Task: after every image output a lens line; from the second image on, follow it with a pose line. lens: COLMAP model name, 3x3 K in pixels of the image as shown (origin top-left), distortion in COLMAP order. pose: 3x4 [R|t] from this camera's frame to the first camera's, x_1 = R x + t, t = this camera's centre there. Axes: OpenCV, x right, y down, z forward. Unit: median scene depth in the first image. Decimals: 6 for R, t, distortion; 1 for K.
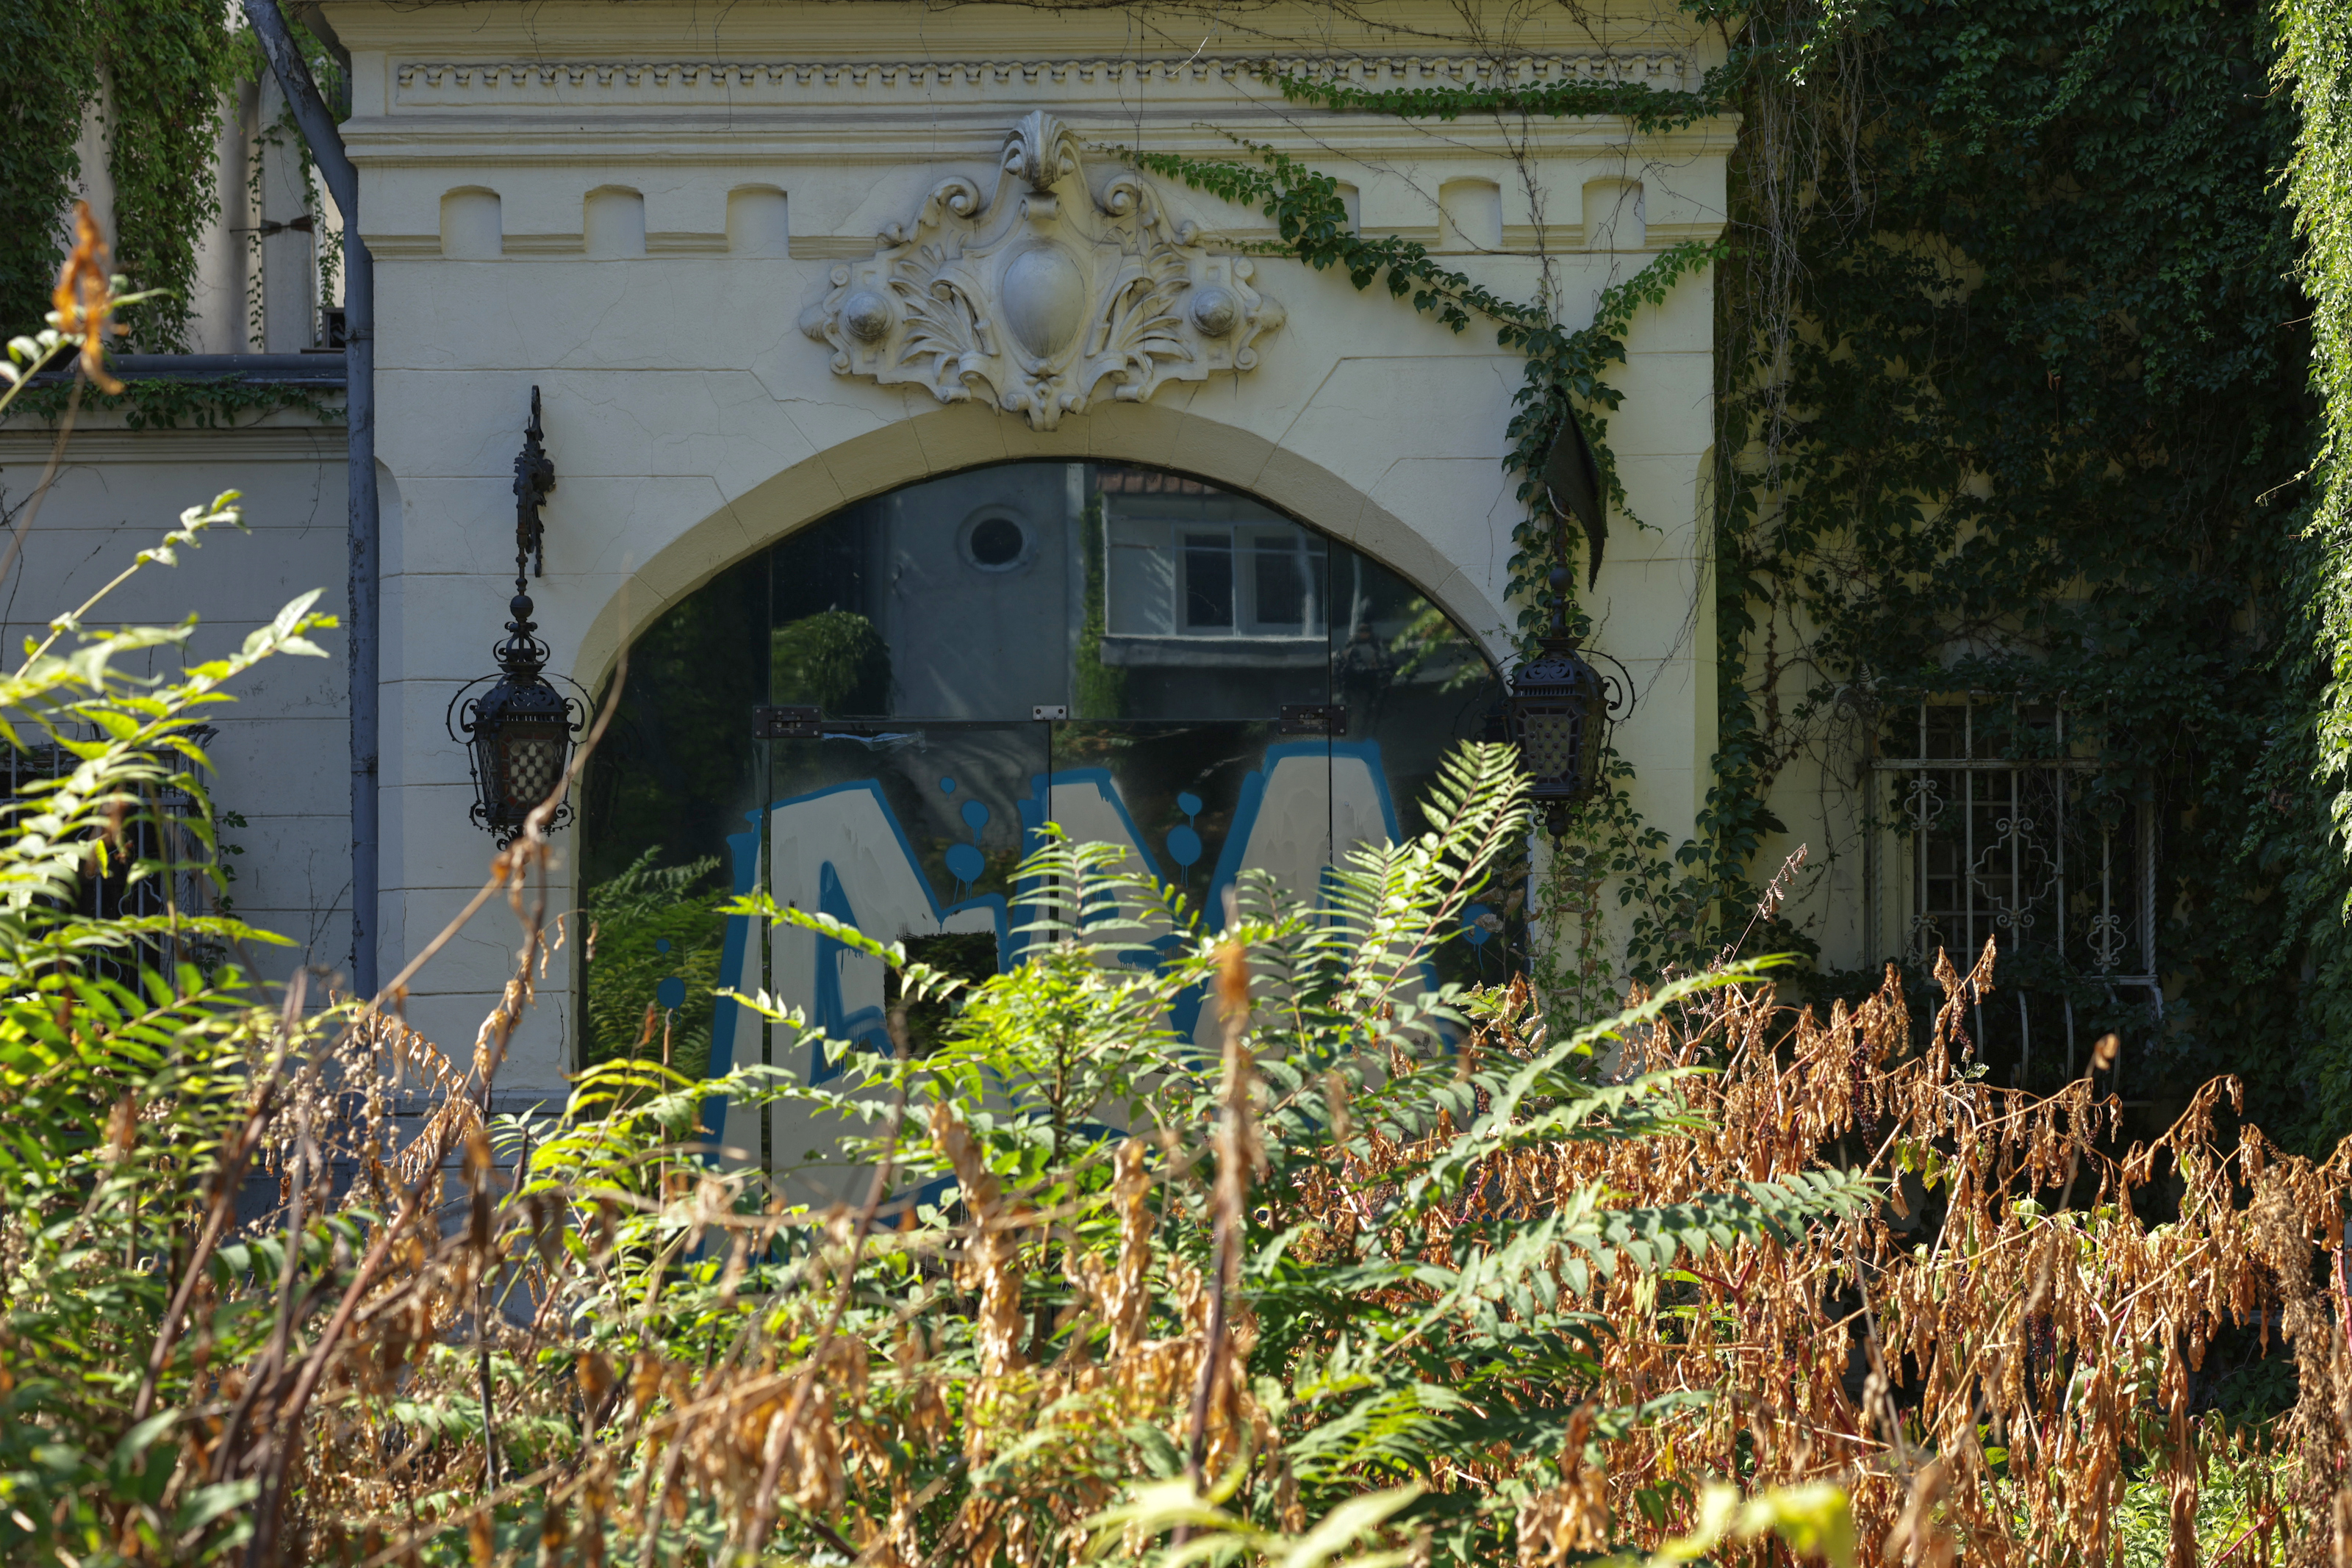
lens RADIAL K [[5612.8, 0, 1128.3], [0, 5612.8, 843.7], [0, 0, 1]] dist [0.038340, -0.512644]
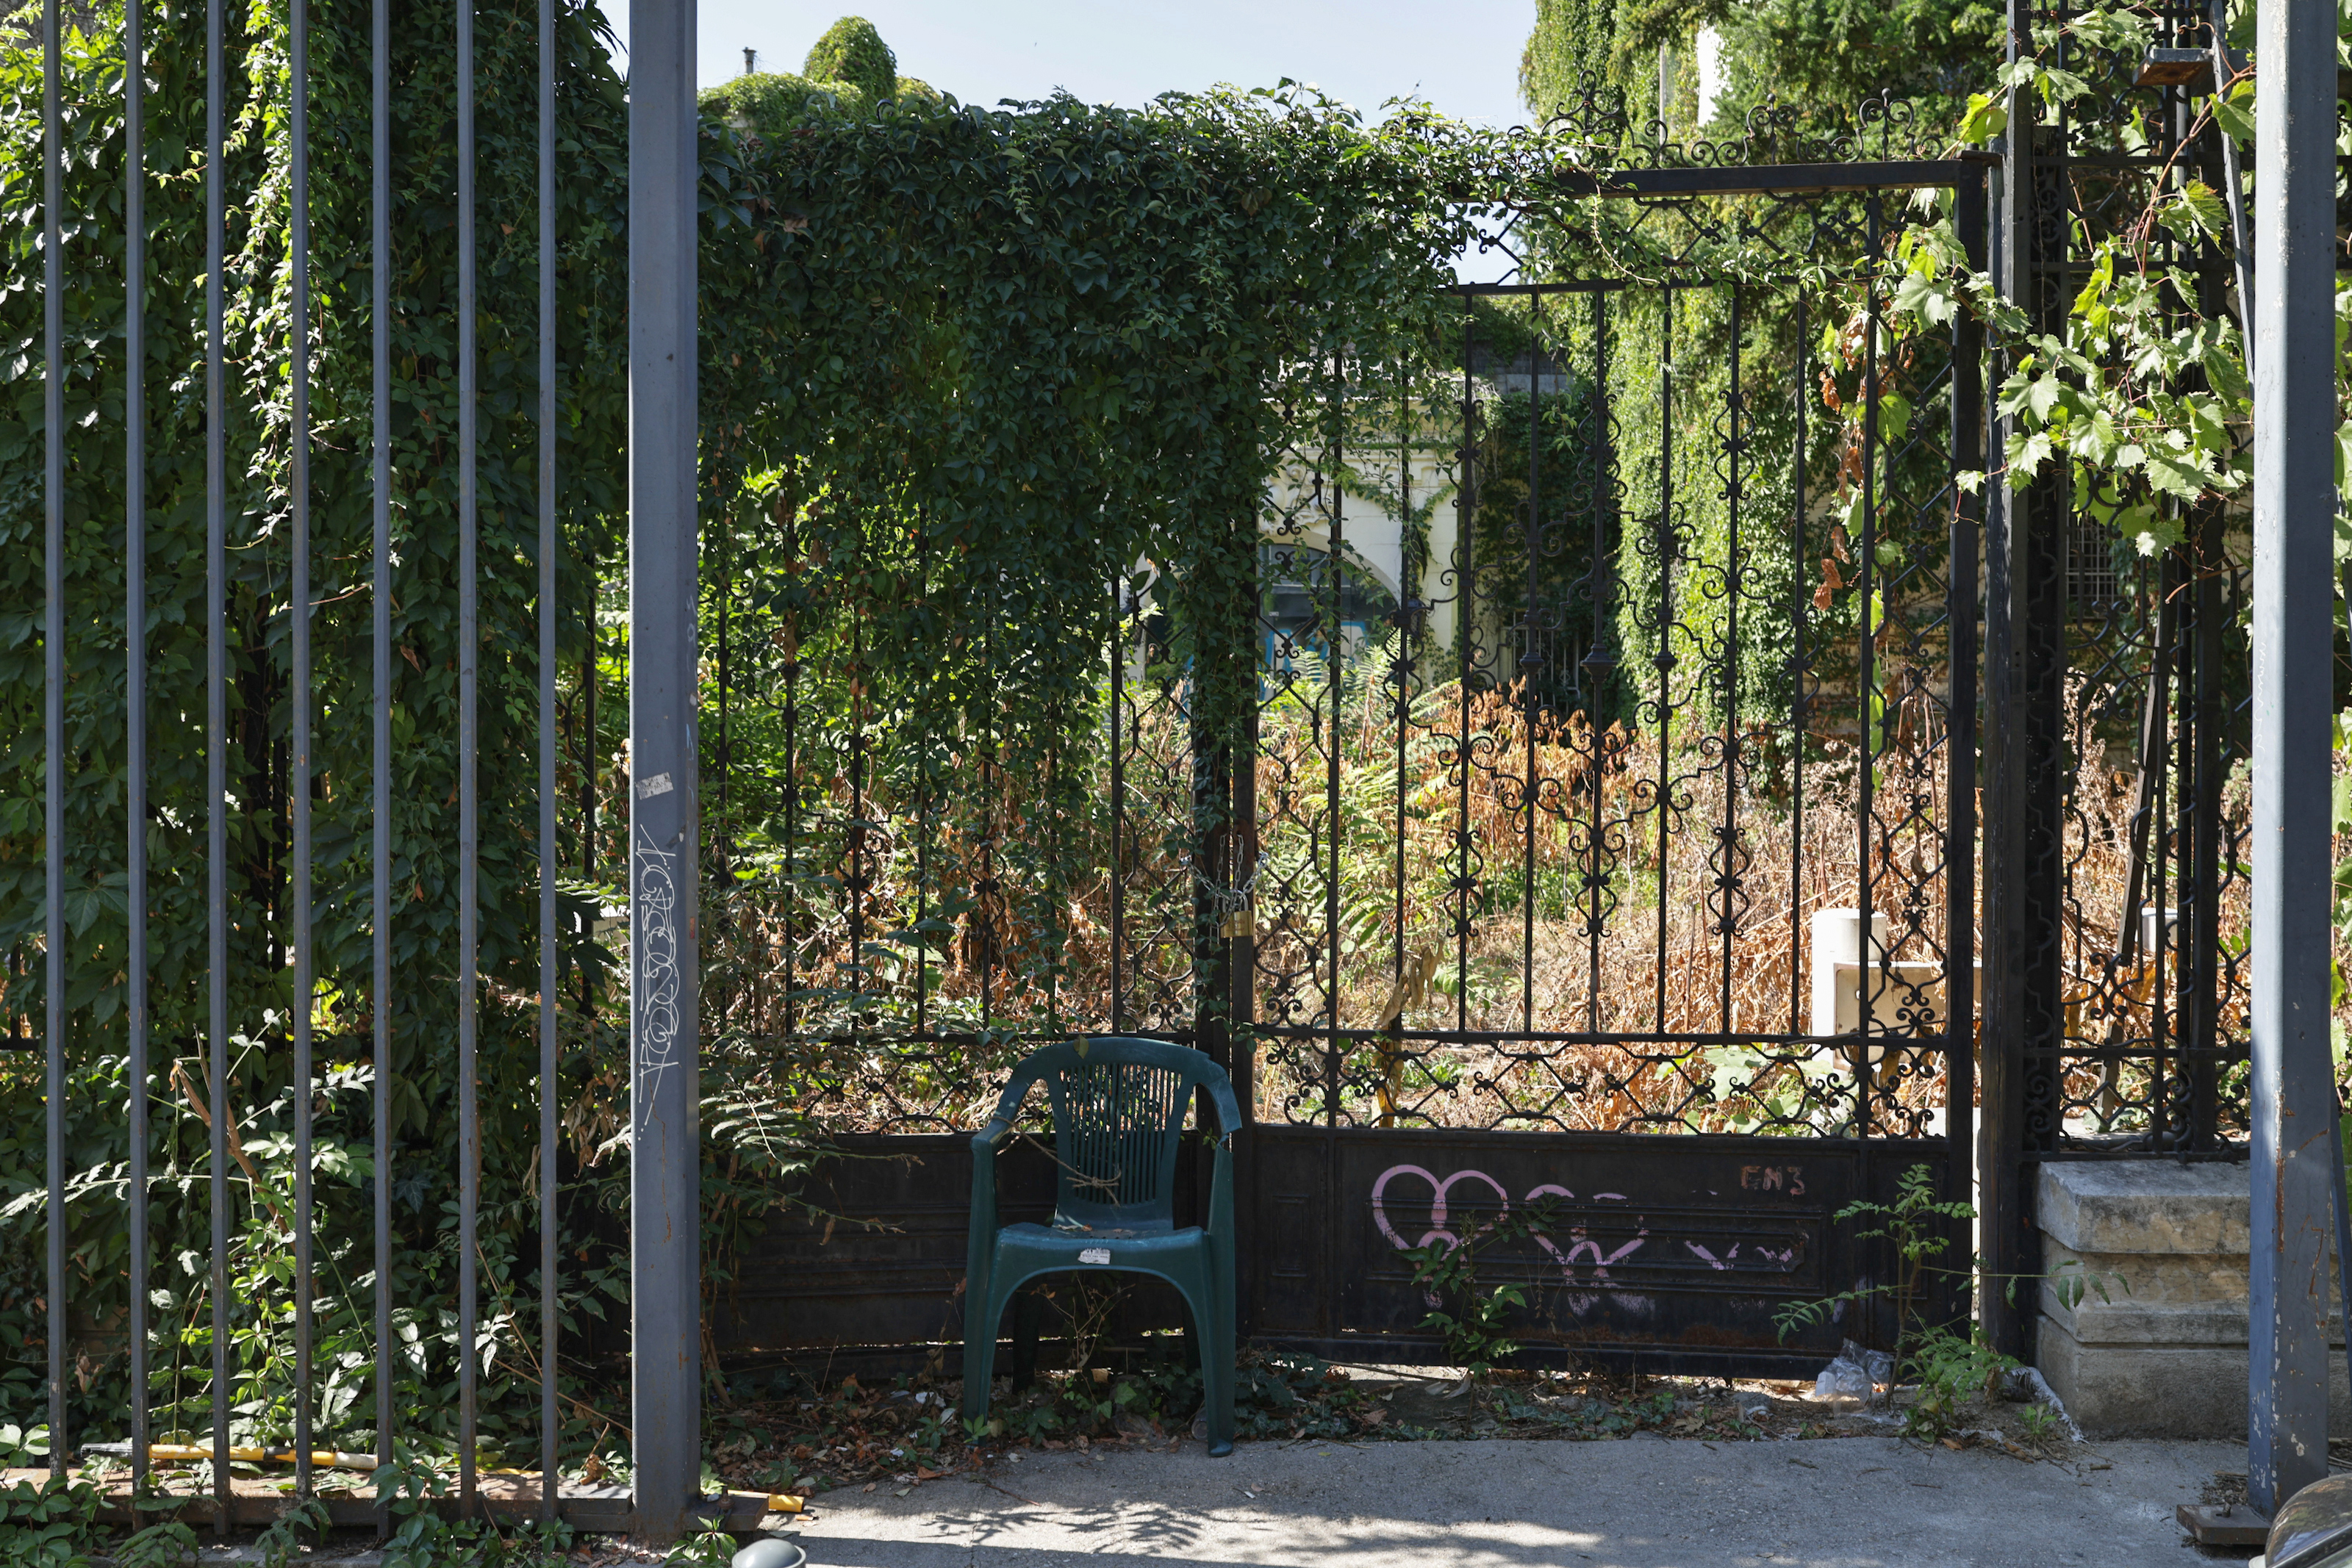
lens RADIAL K [[1822.1, 0, 1235.8], [0, 1822.1, 718.7], [0, 0, 1]] dist [-0.006033, -0.002236]
pose [[0.999838, 0.001897, -0.017923, -0.017079], [-0.001187, 0.999216, 0.039564, -0.002284], [0.017984, -0.039536, 0.999056, -0.181399]]
